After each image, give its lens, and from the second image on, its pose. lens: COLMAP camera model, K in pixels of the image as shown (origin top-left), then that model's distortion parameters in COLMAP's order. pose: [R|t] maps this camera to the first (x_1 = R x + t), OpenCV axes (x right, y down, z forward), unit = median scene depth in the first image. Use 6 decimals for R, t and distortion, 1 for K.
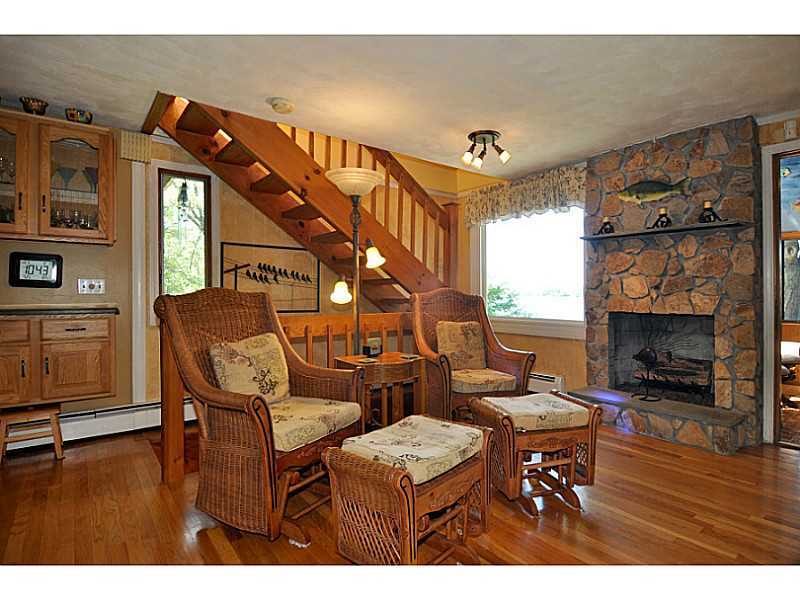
lens RADIAL K [[430.1, 0, 401.3], [0, 430.1, 298.0], [0, 0, 1]] dist [-0.018203, -0.004507]
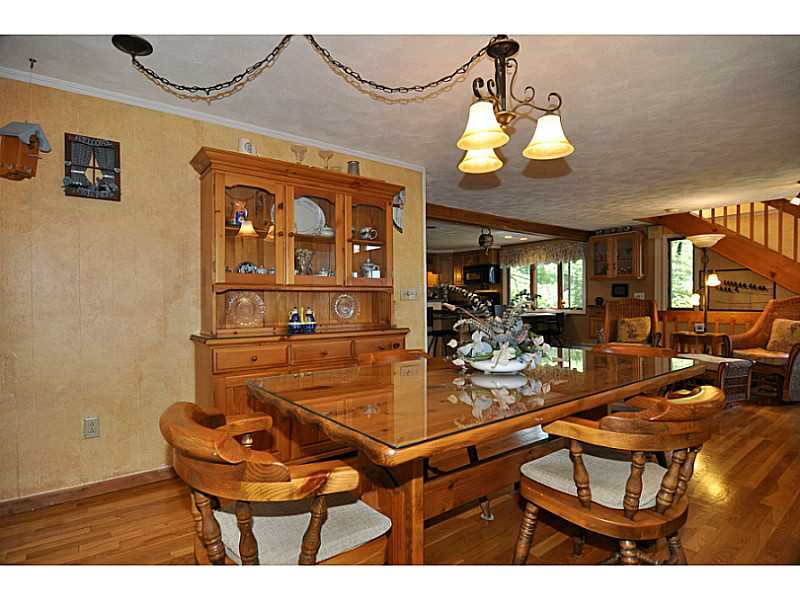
lens RADIAL K [[430.1, 0, 396.4], [0, 430.1, 301.4], [0, 0, 1]] dist [-0.018203, -0.004507]
pose [[0.011161, -0.000289, -0.999938, 1.405086], [0.003283, 0.999995, -0.000253, -0.006132], [0.999932, -0.003280, 0.011162, -0.303616]]
